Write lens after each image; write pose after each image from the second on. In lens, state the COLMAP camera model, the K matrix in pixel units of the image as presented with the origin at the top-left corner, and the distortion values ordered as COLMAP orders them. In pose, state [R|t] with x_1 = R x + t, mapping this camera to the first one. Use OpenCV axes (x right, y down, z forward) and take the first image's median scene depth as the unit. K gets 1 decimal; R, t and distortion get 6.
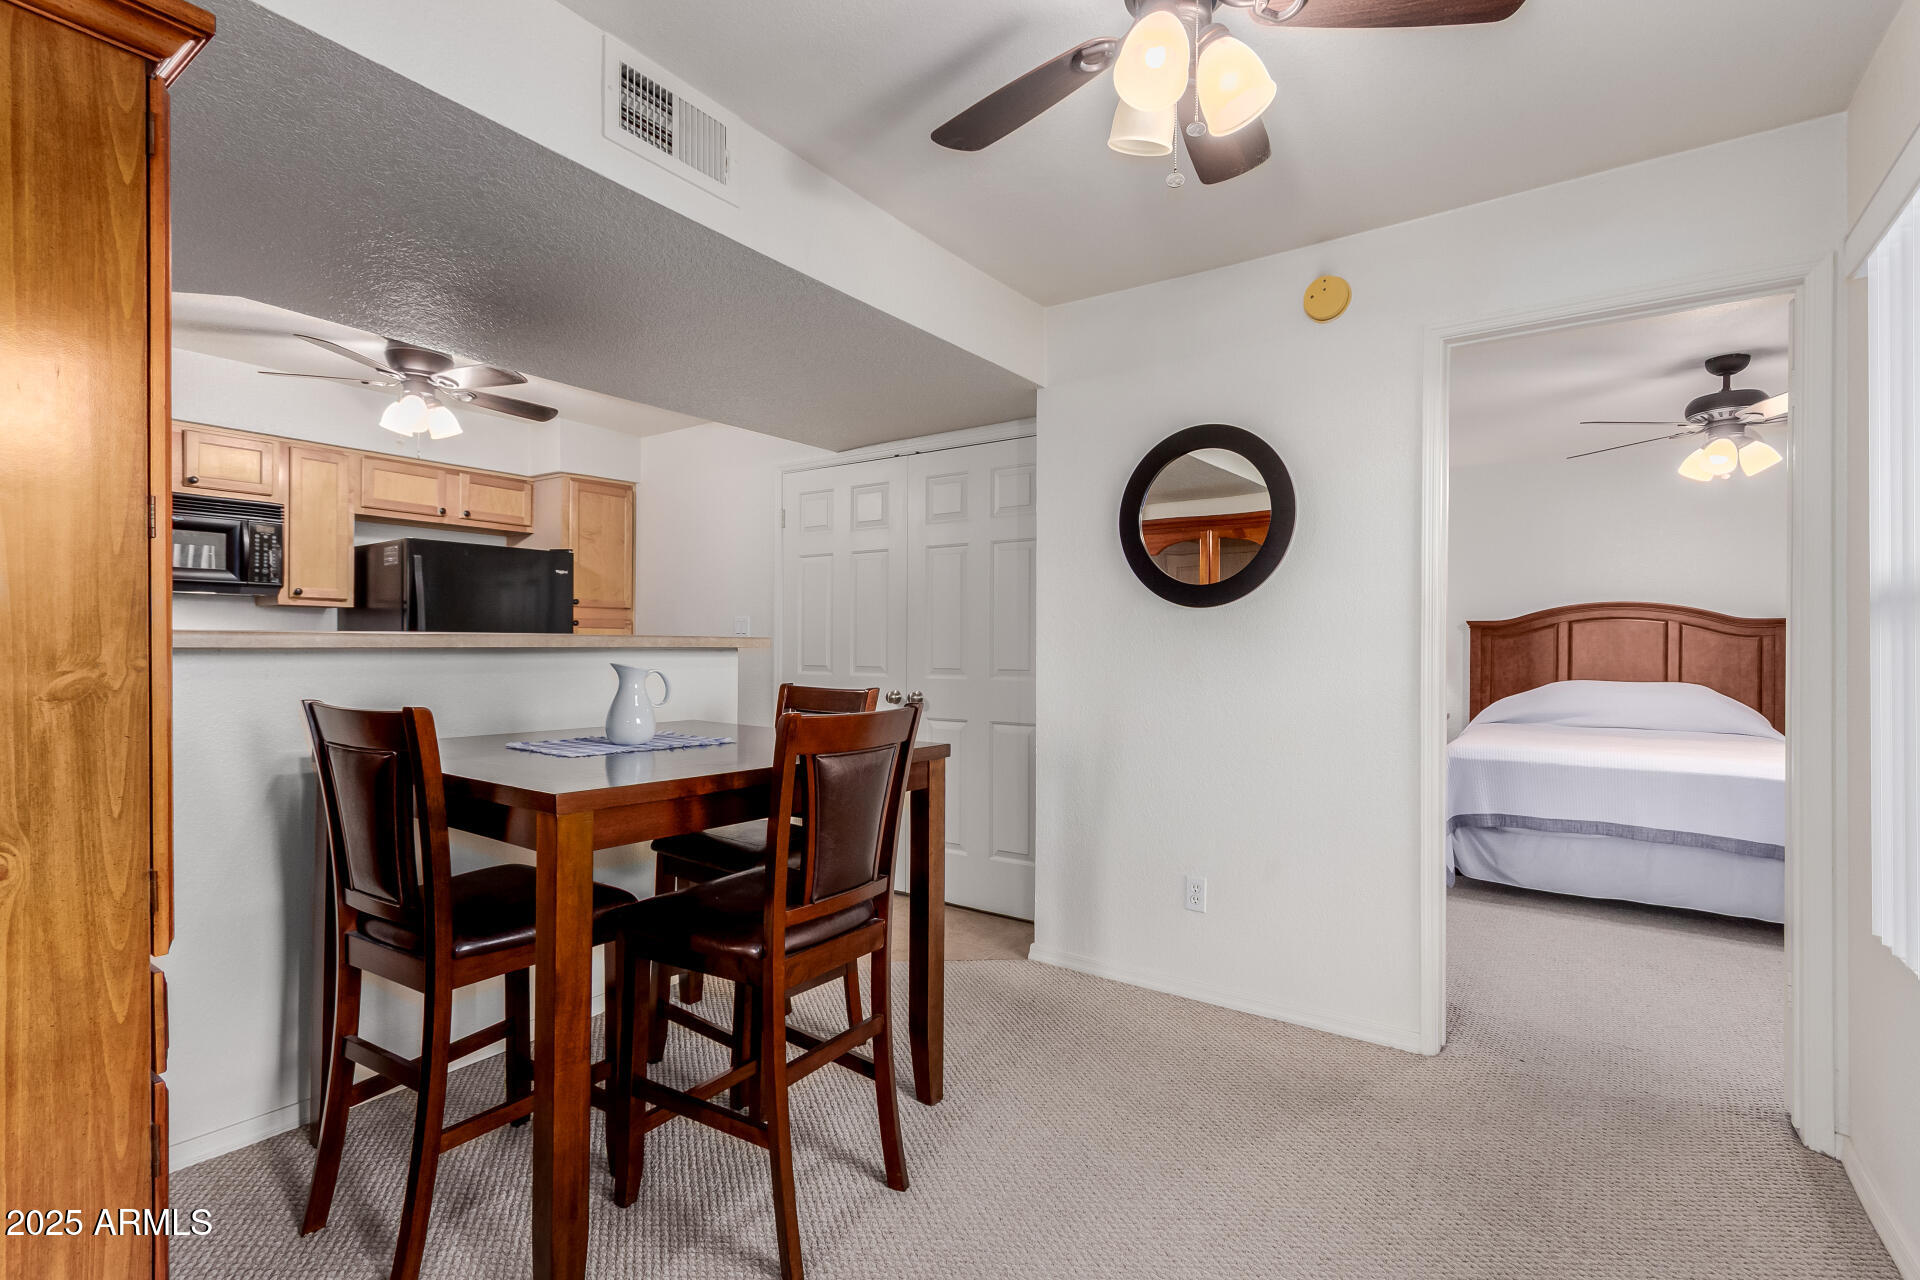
lens RADIAL K [[889.1, 0, 974.5], [0, 889.1, 646.1], [0, 0, 1]] dist [0.005357, -0.000337]
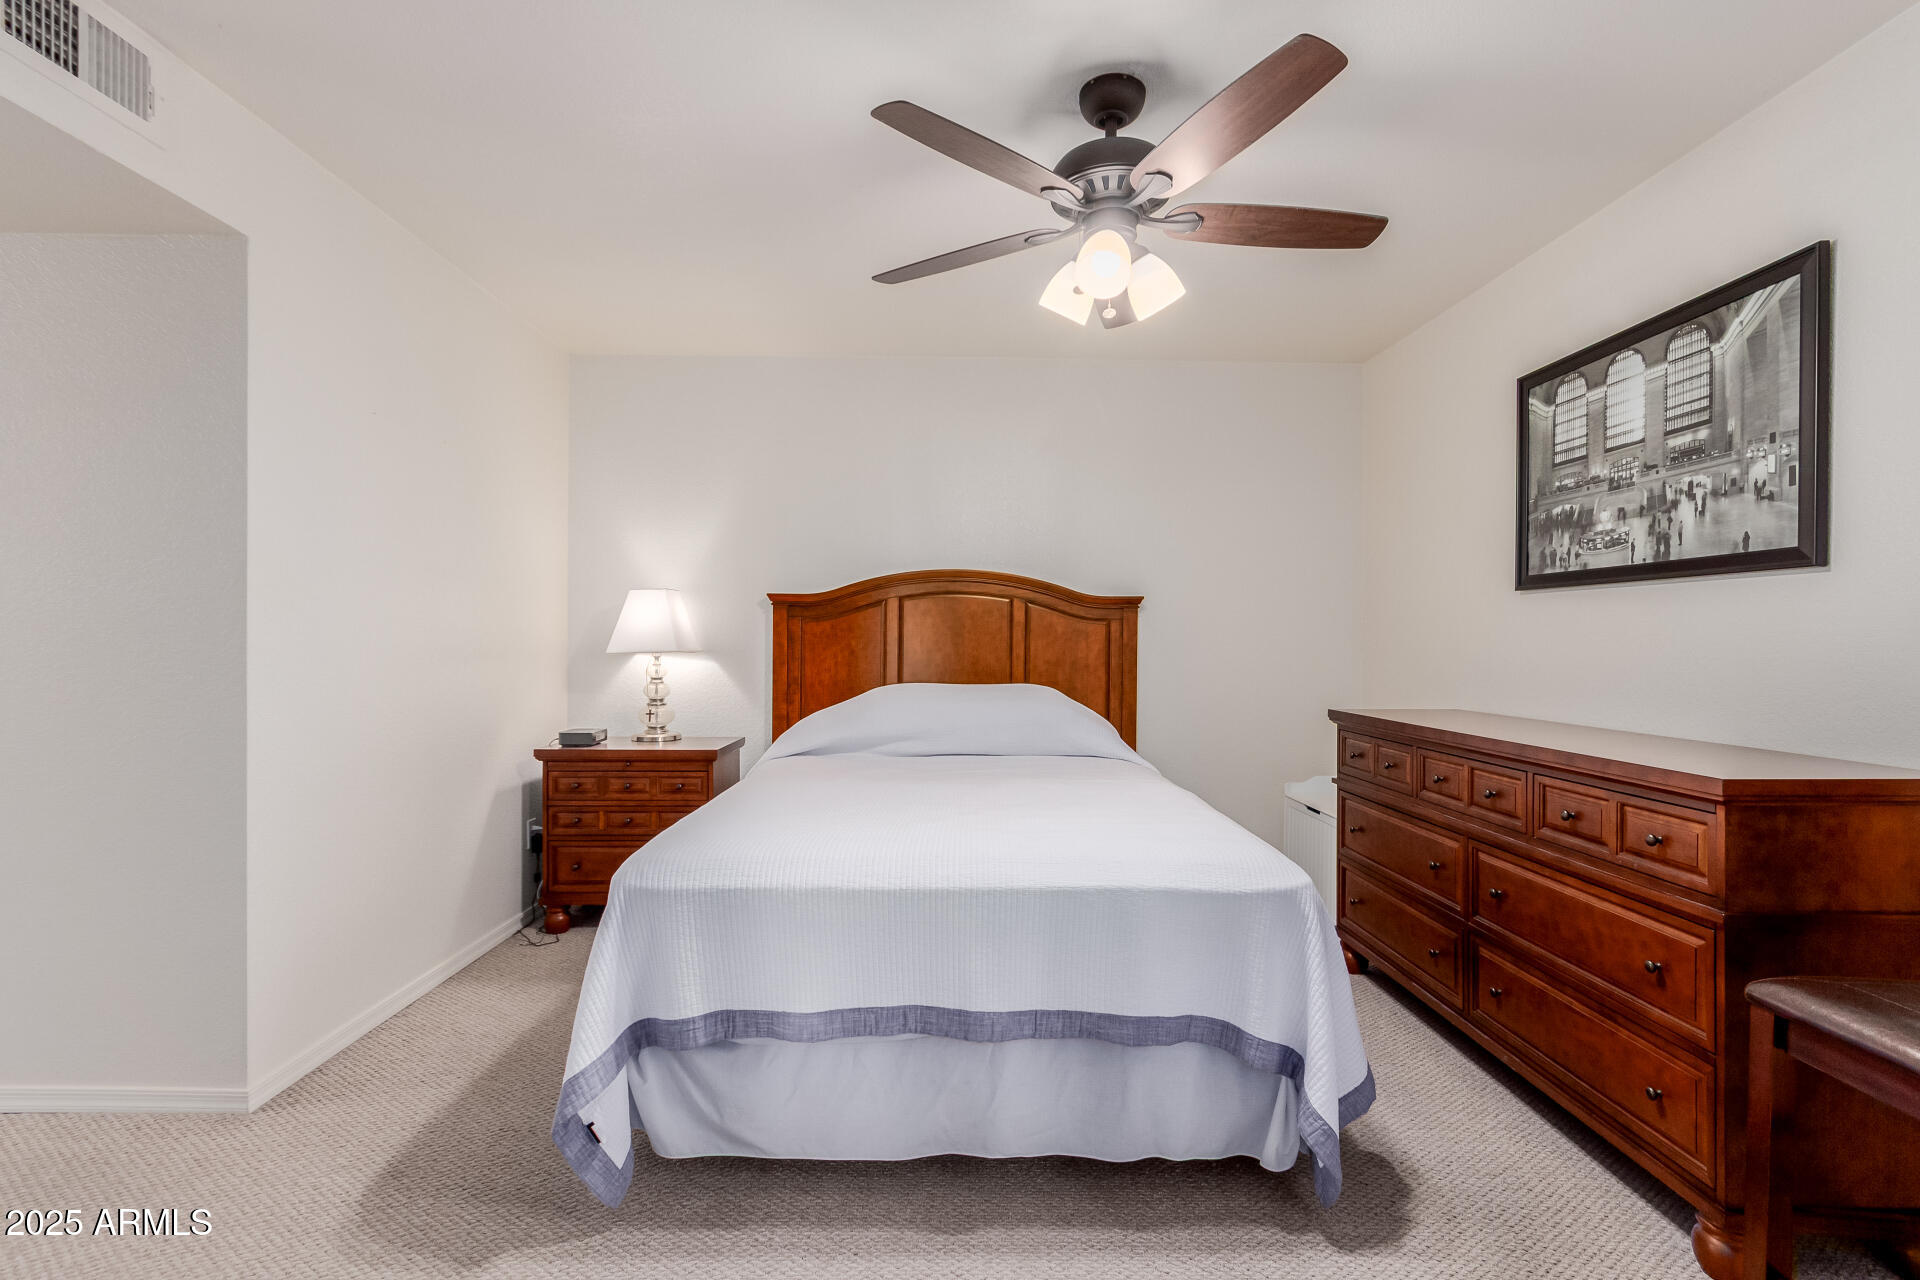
lens RADIAL K [[889.1, 0, 955.8], [0, 889.1, 641.2], [0, 0, 1]] dist [0.005357, -0.000337]
pose [[0.819524, -0.001098, 0.573044, 0.336501], [-0.001790, 0.999988, 0.004477, 0.003622], [-0.573042, -0.004695, 0.819512, 0.448888]]
